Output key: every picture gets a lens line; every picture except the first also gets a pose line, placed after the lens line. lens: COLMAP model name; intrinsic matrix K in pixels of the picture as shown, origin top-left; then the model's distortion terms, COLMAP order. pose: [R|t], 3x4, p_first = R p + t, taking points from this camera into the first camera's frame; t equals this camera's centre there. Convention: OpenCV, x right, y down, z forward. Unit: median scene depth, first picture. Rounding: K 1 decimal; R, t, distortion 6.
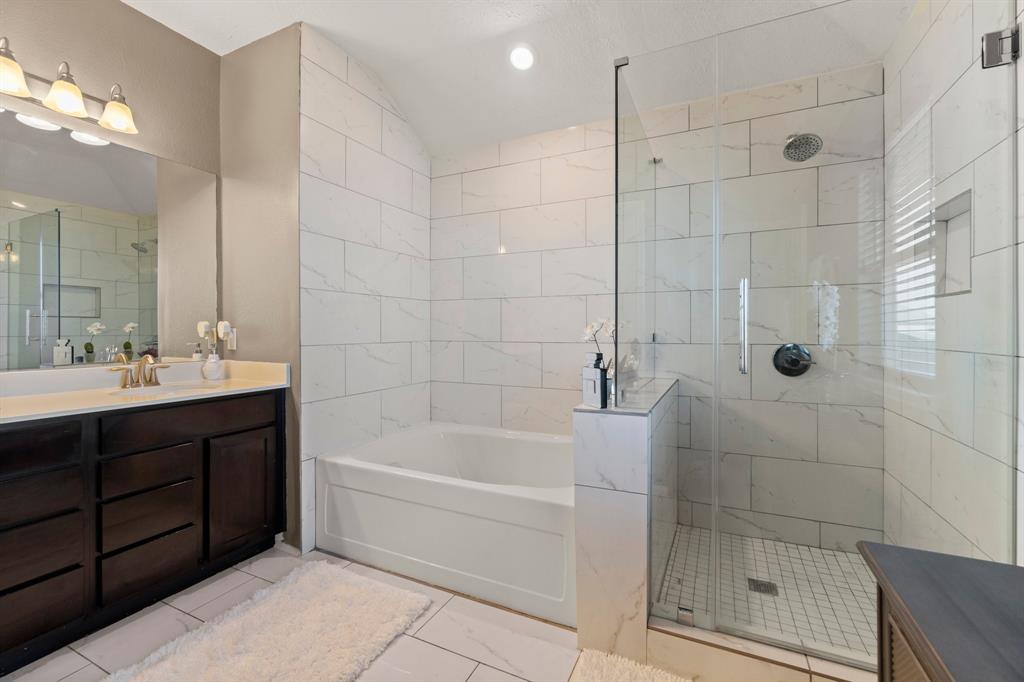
lens RADIAL K [[439.9, 0, 501.7], [0, 439.9, 332.4], [0, 0, 1]] dist [-0.001421, 0.000546]
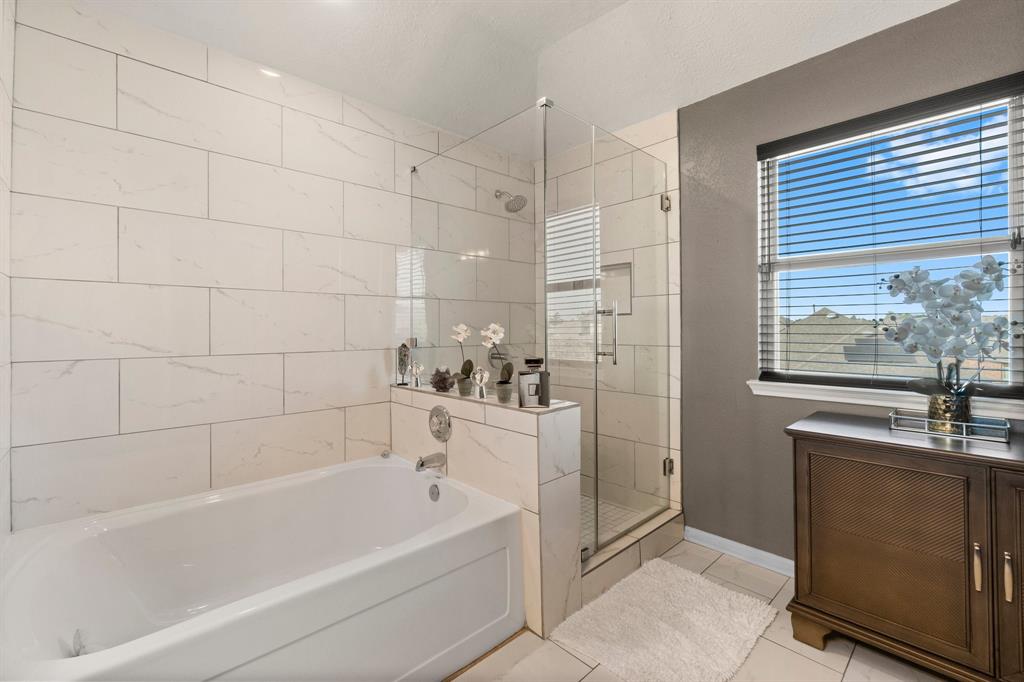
lens RADIAL K [[439.6, 0, 496.0], [0, 439.6, 329.1], [0, 0, 1]] dist [0.000320, 0.000203]
pose [[0.368294, -0.000576, 0.929709, -0.573983], [0.009775, 0.999947, -0.003252, -0.014383], [-0.929658, 0.010286, 0.368281, 0.484449]]
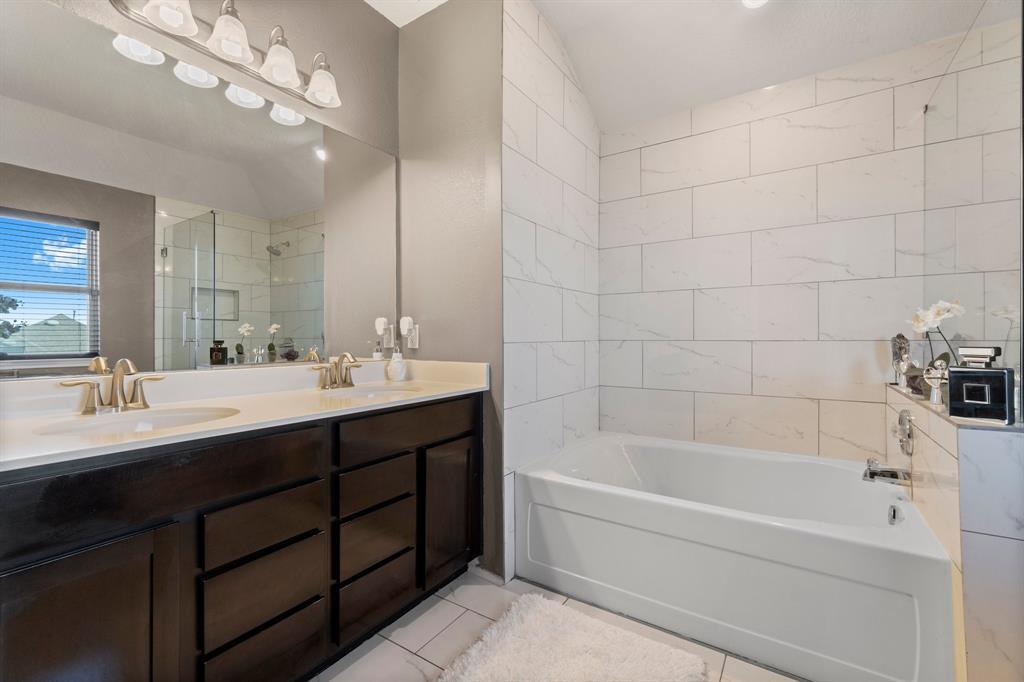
lens RADIAL K [[442.9, 0, 509.8], [0, 442.9, 336.4], [0, 0, 1]] dist [-0.001187, 0.000205]
pose [[0.991736, -0.003927, -0.128238, -0.318275], [0.003335, 0.999983, -0.004833, 0.020991], [0.128255, 0.004366, 0.991732, 0.127624]]
